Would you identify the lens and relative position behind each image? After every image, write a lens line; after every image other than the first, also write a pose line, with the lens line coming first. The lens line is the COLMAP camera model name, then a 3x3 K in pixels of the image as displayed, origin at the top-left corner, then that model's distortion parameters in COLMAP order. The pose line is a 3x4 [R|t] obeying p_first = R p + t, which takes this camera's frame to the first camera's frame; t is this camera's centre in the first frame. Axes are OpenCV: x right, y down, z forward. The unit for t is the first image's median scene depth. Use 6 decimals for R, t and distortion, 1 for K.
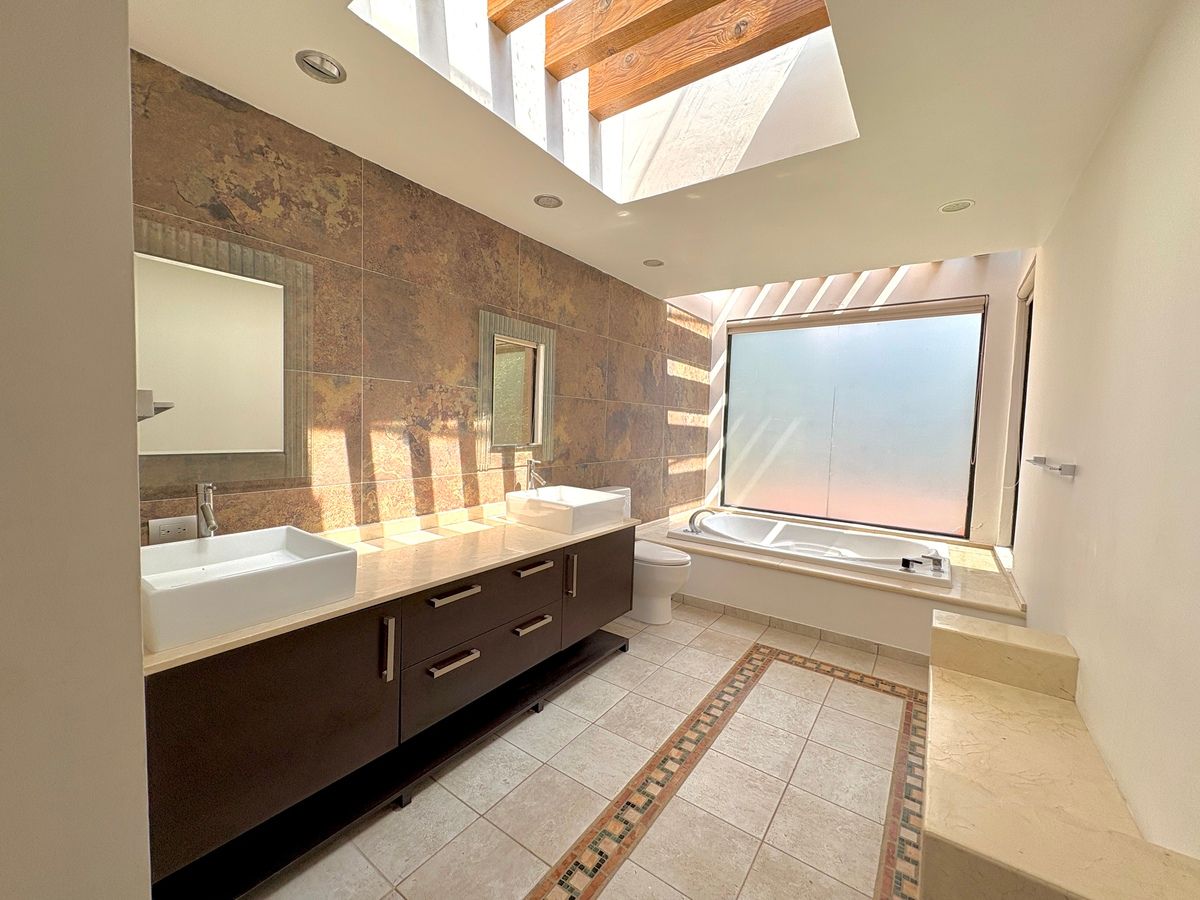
lens RADIAL K [[481.5, 0, 596.0], [0, 481.5, 450.4], [0, 0, 1]] dist [-0.004446, 0.000769]
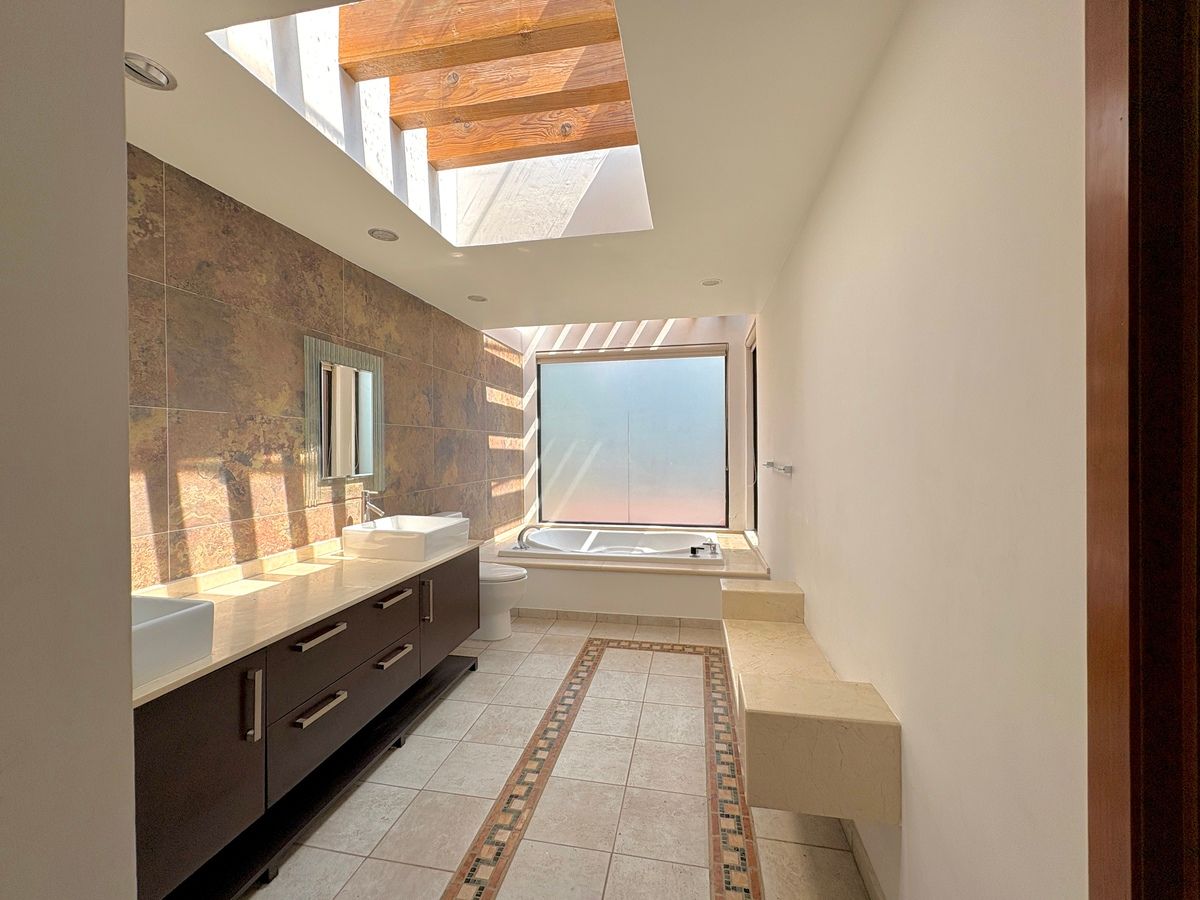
lens RADIAL K [[481.5, 0, 603.0], [0, 481.5, 449.1], [0, 0, 1]] dist [-0.004446, 0.000769]
pose [[0.906360, -0.038621, 0.420738, -0.129517], [0.059017, 0.997623, -0.035560, -0.002830], [-0.418365, 0.057061, 0.906485, -0.093203]]
